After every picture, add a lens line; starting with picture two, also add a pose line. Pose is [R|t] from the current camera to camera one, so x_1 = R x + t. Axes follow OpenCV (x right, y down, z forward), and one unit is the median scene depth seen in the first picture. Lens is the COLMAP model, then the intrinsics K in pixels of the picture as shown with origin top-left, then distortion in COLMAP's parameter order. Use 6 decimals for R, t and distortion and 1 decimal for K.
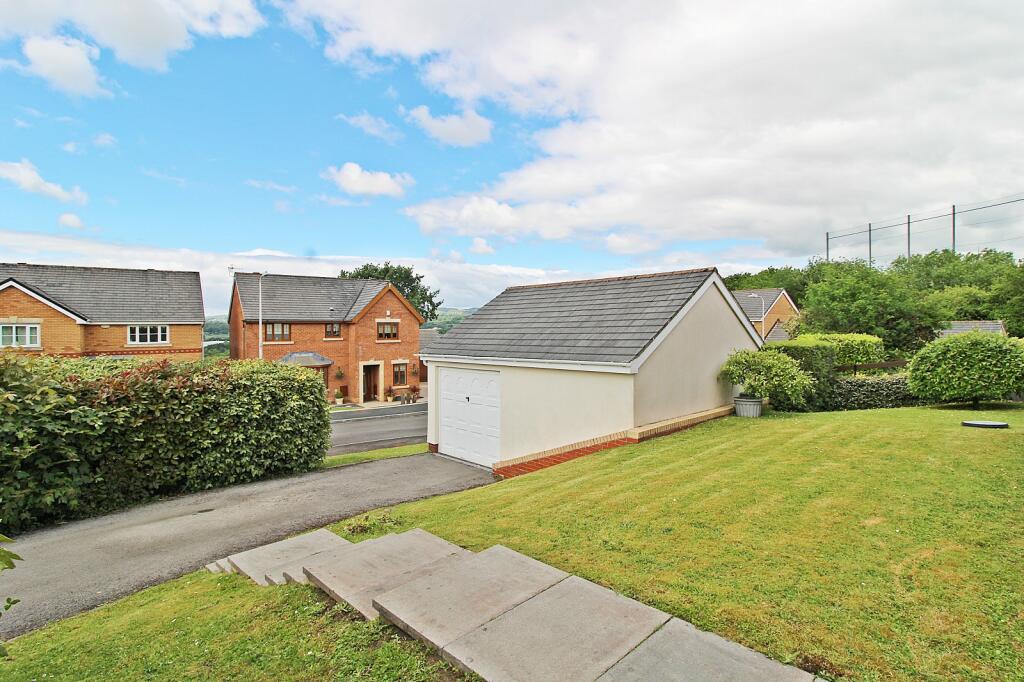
lens RADIAL K [[485.0, 0, 506.8], [0, 485.0, 335.1], [0, 0, 1]] dist [-0.000249, -0.011425]
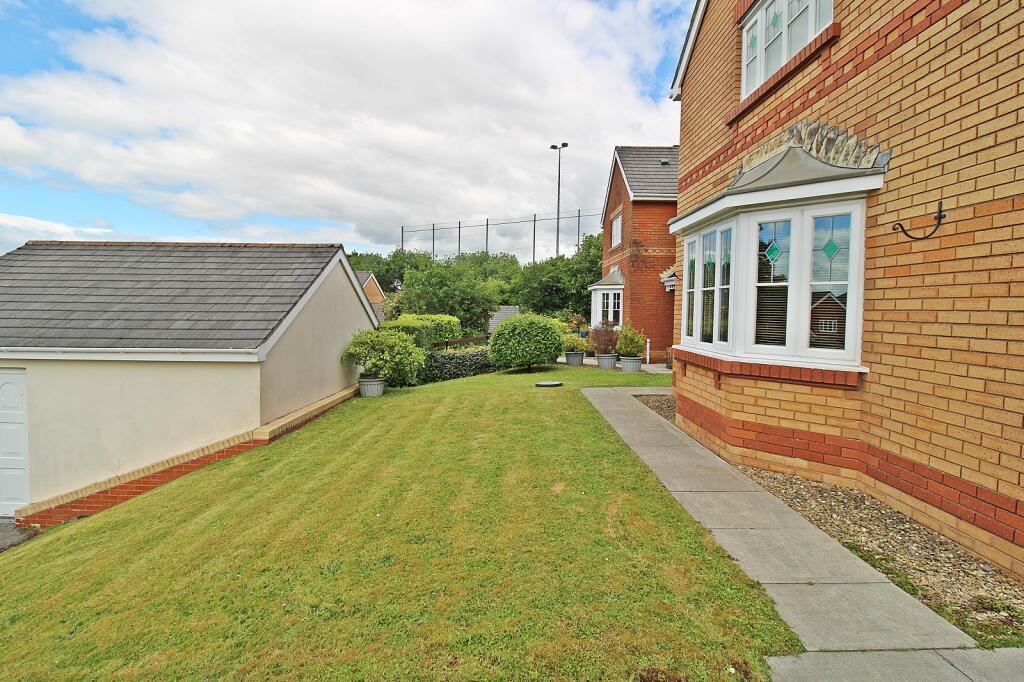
lens RADIAL K [[485.0, 0, 512.3], [0, 485.0, 341.7], [0, 0, 1]] dist [-0.000249, -0.011425]
pose [[0.687434, -0.031677, 0.725555, -0.024575], [-0.009283, 0.998583, 0.052392, -0.000858], [-0.726187, -0.042751, 0.686166, 0.076661]]
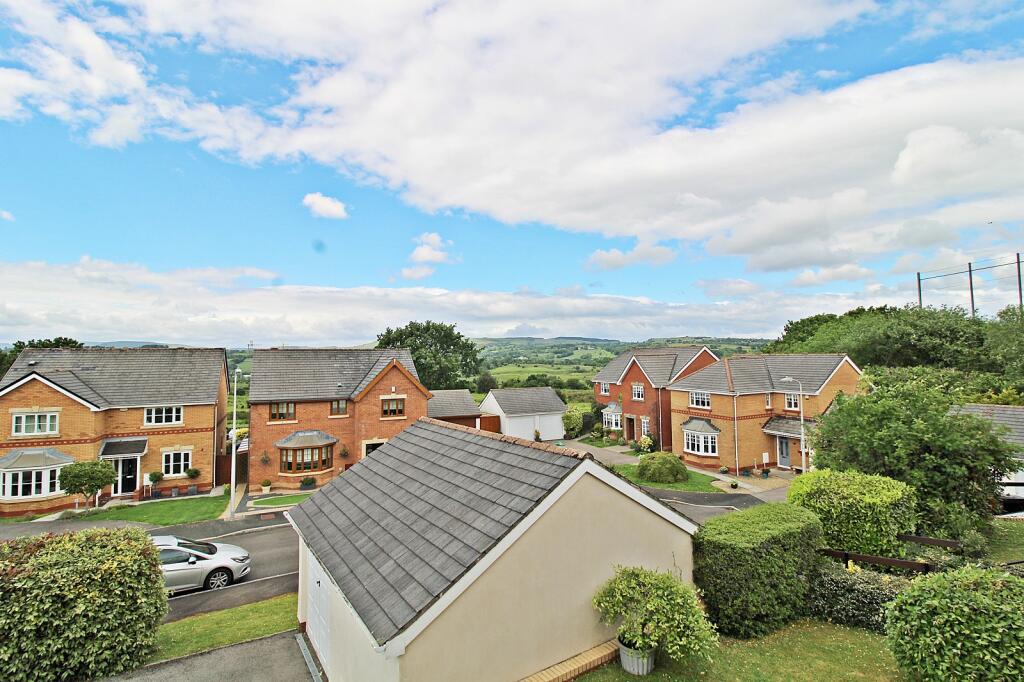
lens RADIAL K [[485.0, 0, 488.6], [0, 485.0, 350.7], [0, 0, 1]] dist [-0.000249, -0.011425]
pose [[0.985696, -0.010974, -0.168173, 0.325657], [0.001699, 0.998474, -0.055199, -0.204124], [0.168522, 0.054124, 0.984211, 0.190801]]
